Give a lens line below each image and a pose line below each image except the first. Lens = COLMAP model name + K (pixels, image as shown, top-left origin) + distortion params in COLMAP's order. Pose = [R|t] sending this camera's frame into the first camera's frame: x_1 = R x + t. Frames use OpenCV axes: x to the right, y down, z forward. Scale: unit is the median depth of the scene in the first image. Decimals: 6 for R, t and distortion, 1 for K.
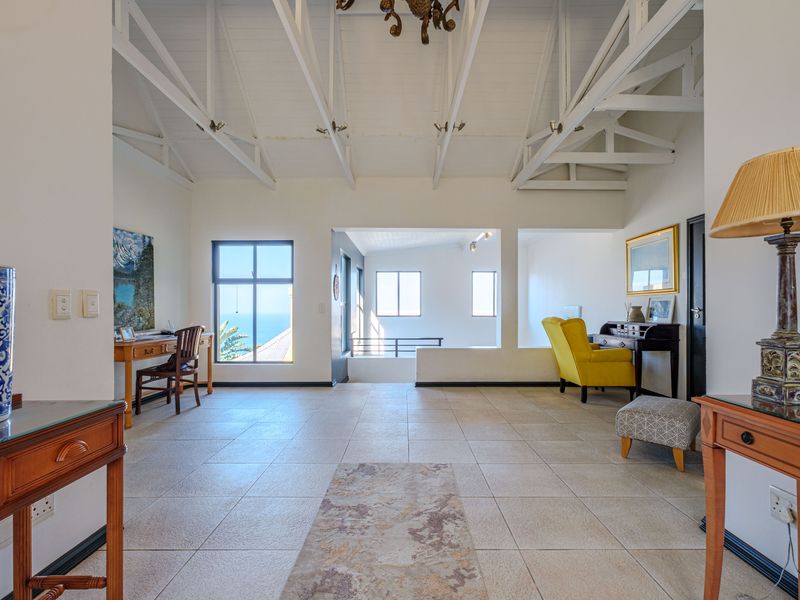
lens RADIAL K [[393.7, 0, 400.0], [0, 393.7, 300.0], [0, 0, 1]] dist [-0.001177, 0.000049]
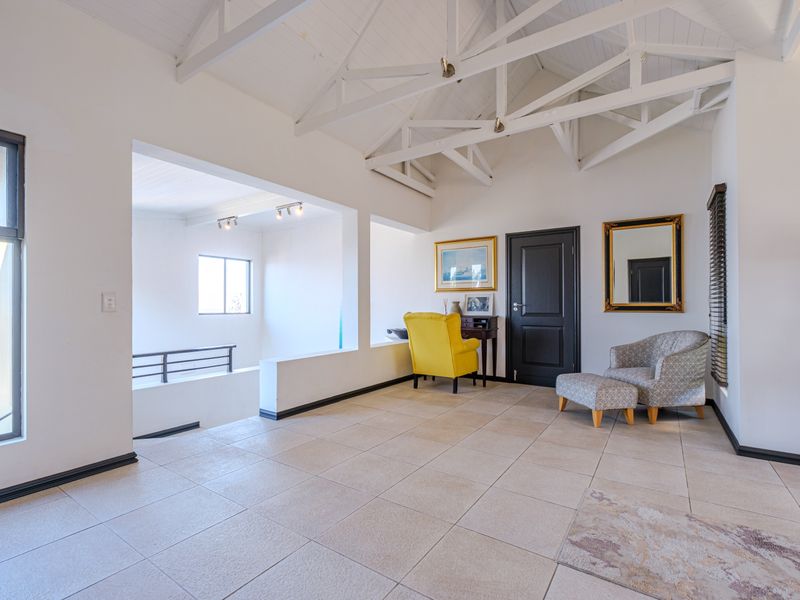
lens RADIAL K [[393.7, 0, 400.0], [0, 393.7, 300.0], [0, 0, 1]] dist [-0.001177, 0.000049]
pose [[0.544900, 0.007212, 0.838470, -0.496129], [-0.017336, 0.999846, 0.002666, 0.012211], [-0.838322, -0.015989, 0.544941, 0.554636]]
